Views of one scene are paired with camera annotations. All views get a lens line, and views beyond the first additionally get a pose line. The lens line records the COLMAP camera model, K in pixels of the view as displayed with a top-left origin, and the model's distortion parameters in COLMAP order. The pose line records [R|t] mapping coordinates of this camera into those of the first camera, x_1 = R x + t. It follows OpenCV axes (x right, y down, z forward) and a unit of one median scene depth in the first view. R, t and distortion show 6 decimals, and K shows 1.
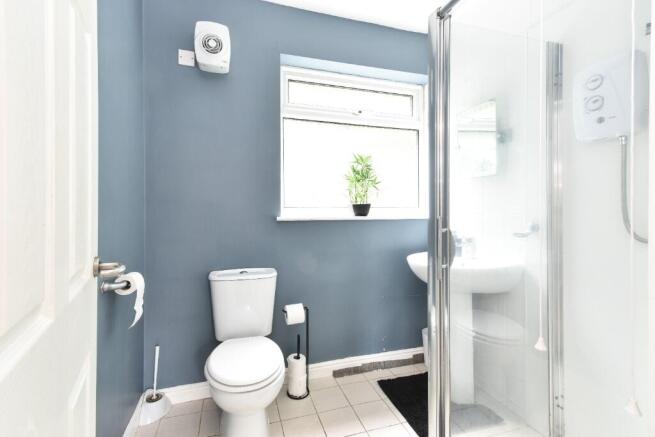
lens RADIAL K [[298.4, 0, 327.0], [0, 298.4, 207.3], [0, 0, 1]] dist [0.000842, -0.000119]
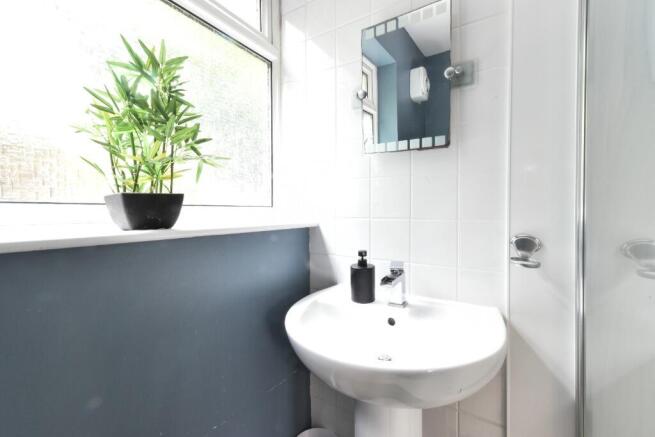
lens RADIAL K [[298.4, 0, 327.0], [0, 298.4, 207.3], [0, 0, 1]] dist [0.000842, -0.000119]
pose [[0.775812, -0.000147, 0.630964, 0.053911], [-0.000604, 0.999999, 0.000977, 0.003169], [-0.630963, -0.001139, 0.775812, 0.607790]]
